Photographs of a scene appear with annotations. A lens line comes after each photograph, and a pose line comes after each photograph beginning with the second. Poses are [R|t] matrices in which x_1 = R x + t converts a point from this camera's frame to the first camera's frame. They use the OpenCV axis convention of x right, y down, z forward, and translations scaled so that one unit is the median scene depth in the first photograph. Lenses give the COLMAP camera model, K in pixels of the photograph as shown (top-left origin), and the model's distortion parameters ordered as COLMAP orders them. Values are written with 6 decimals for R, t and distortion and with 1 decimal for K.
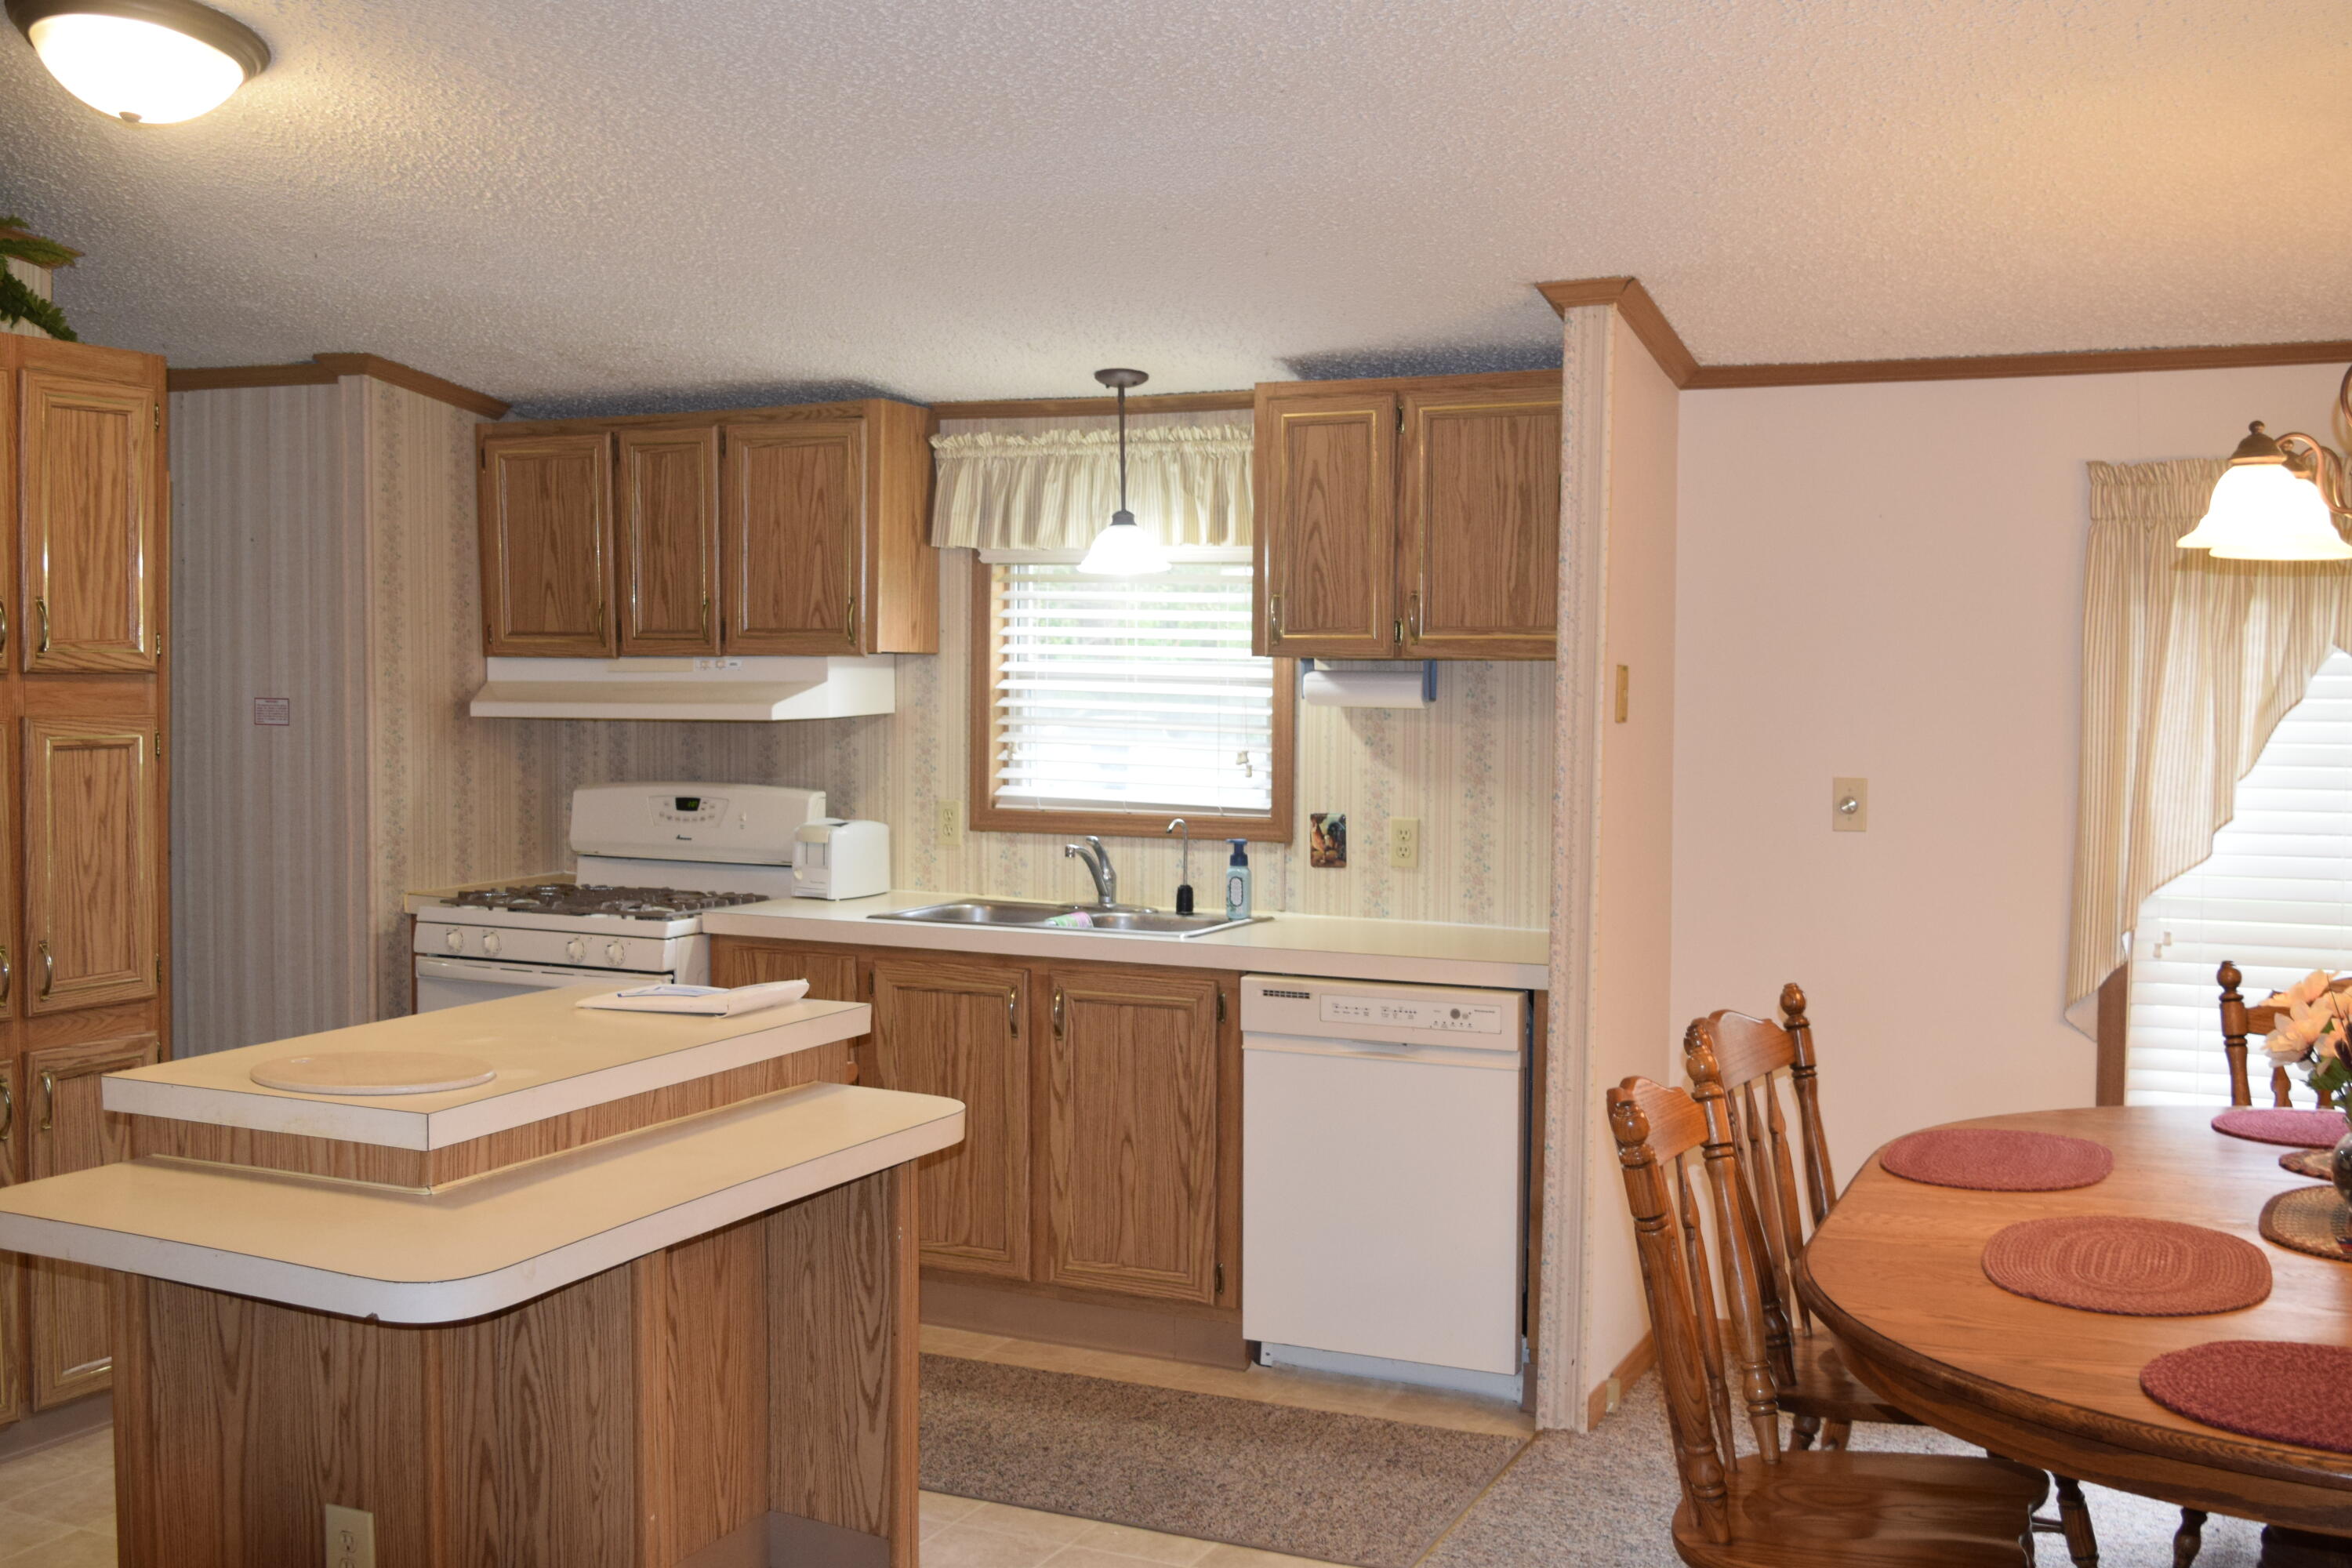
lens RADIAL K [[2383.2, 0, 1178.9], [0, 2383.2, 778.2], [0, 0, 1]] dist [-0.023871, 0.000000]
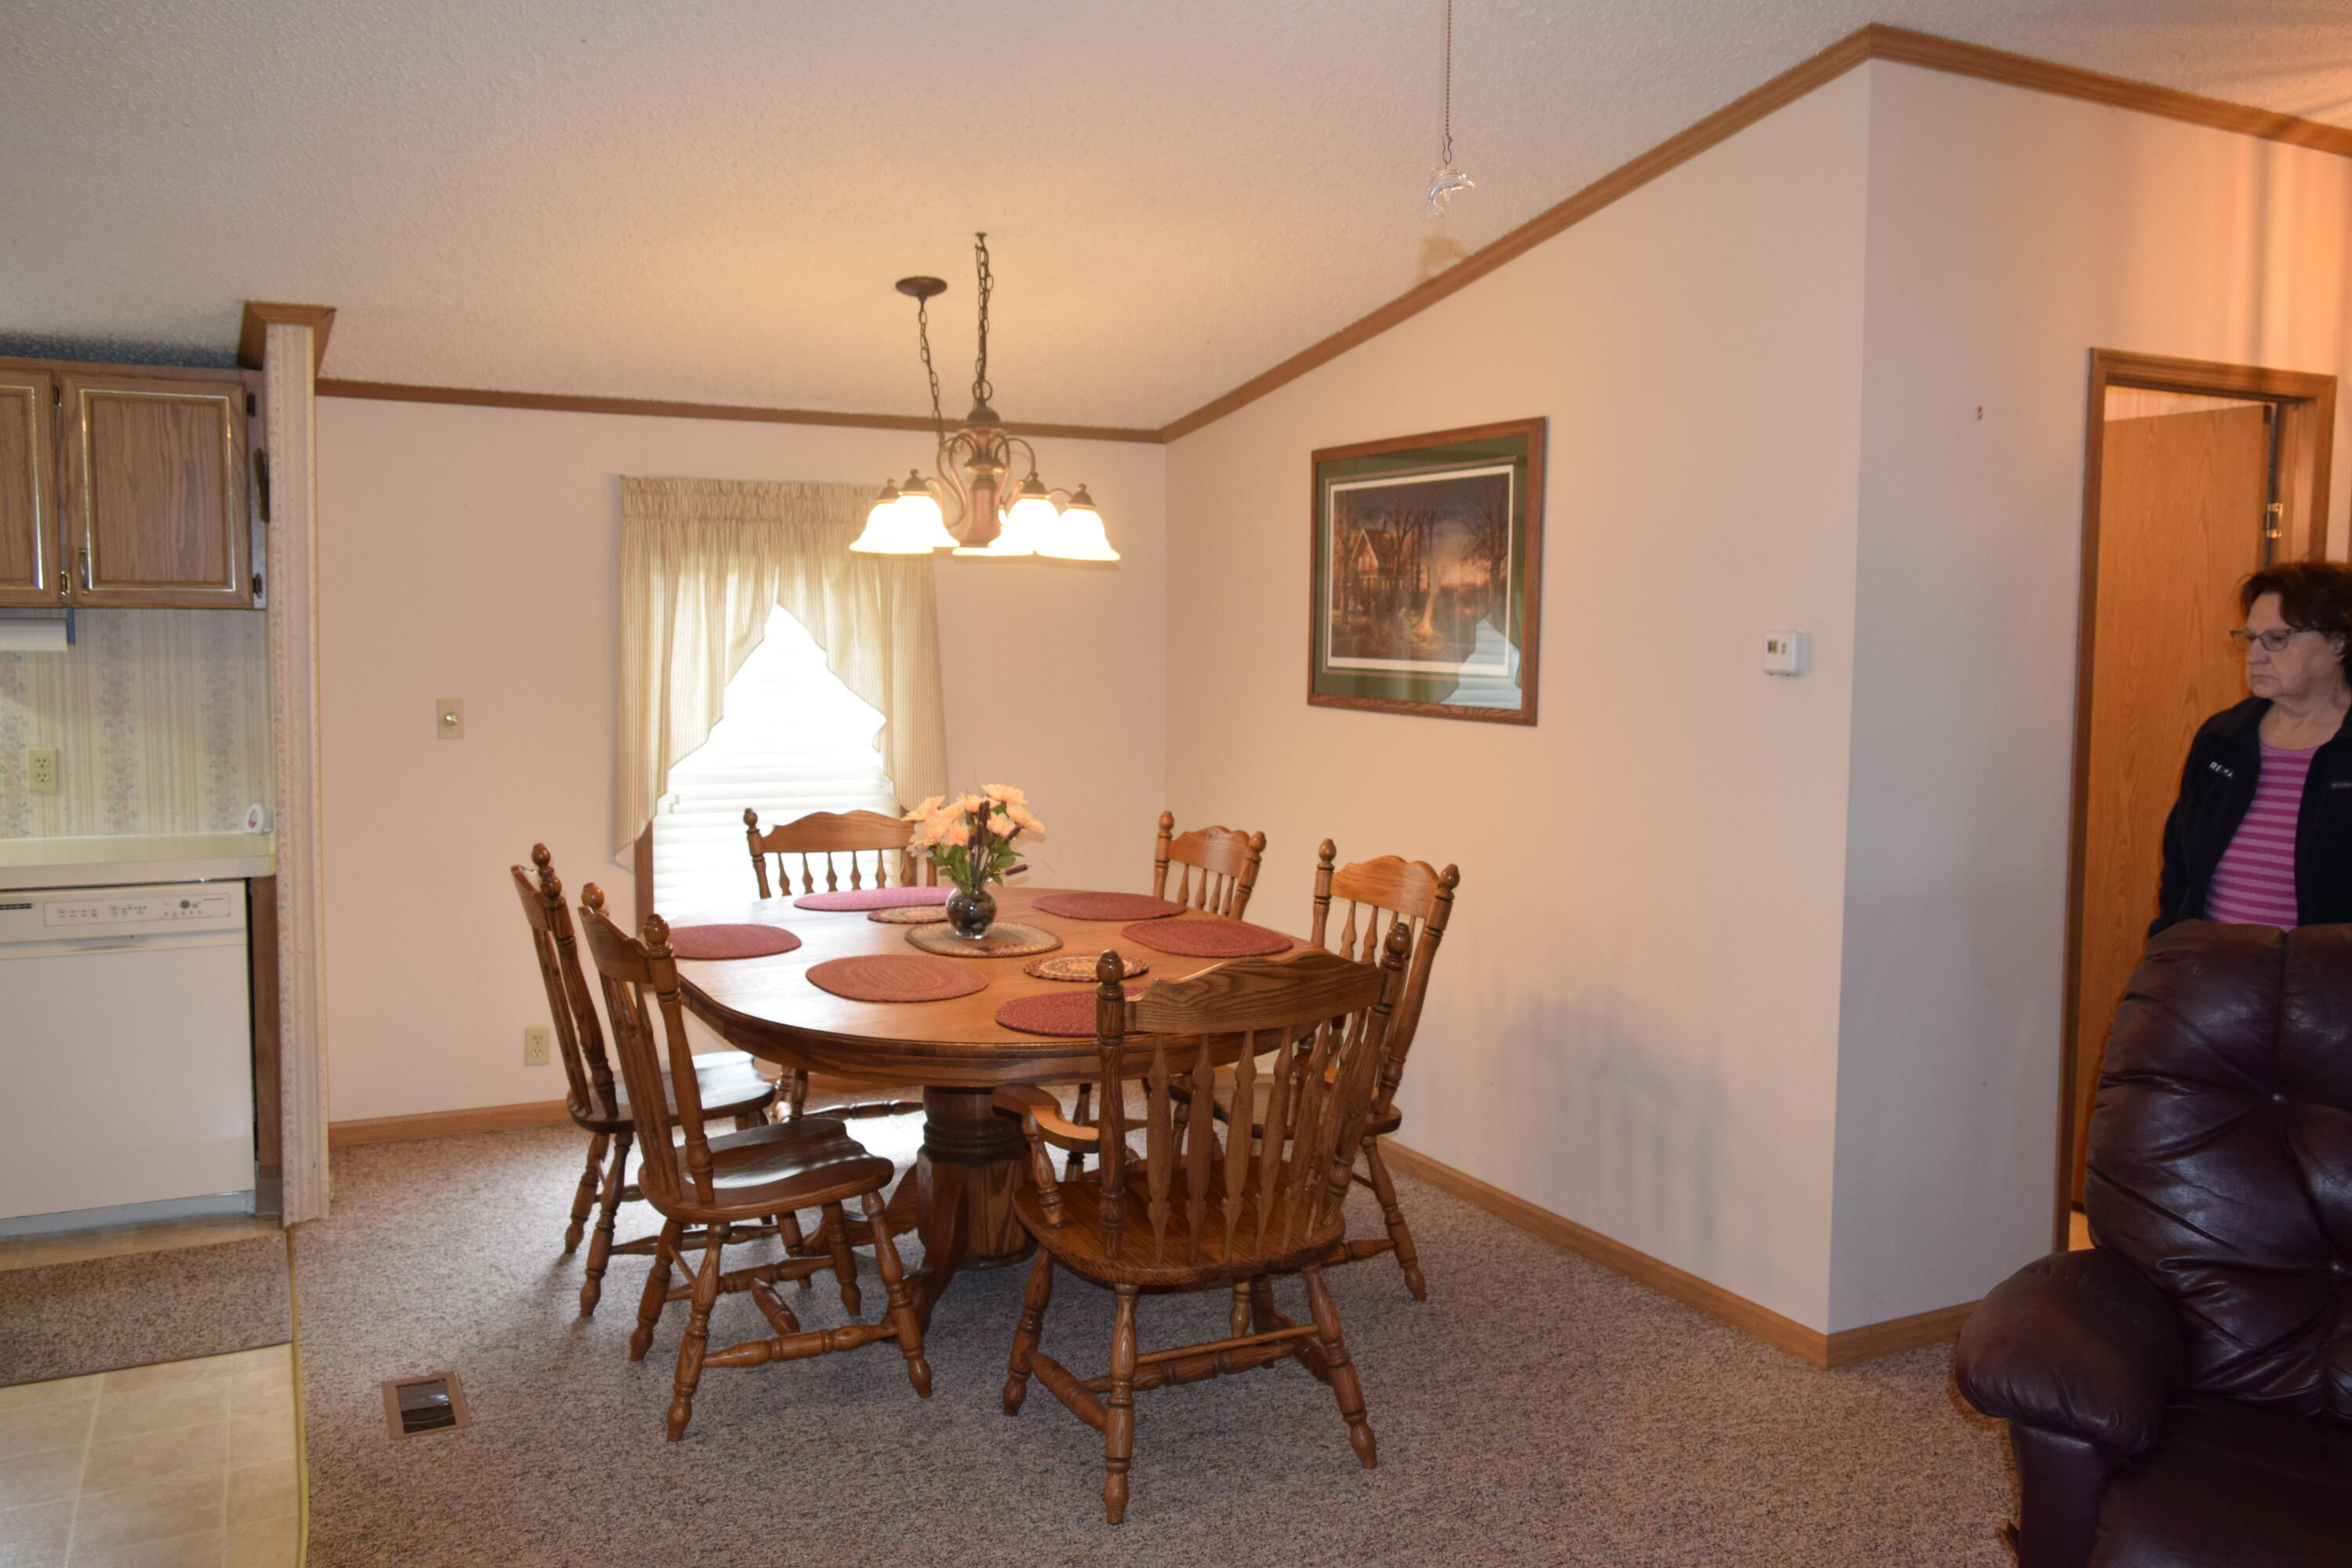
lens RADIAL K [[1822.4, 0, 1173.1], [0, 1822.4, 787.4], [0, 0, 1]] dist [-0.005747, 0.005565]
pose [[0.621567, -0.067459, 0.780451, -0.444461], [0.032135, 0.997642, 0.060639, 0.000424], [-0.782702, -0.012611, 0.622269, 0.060362]]
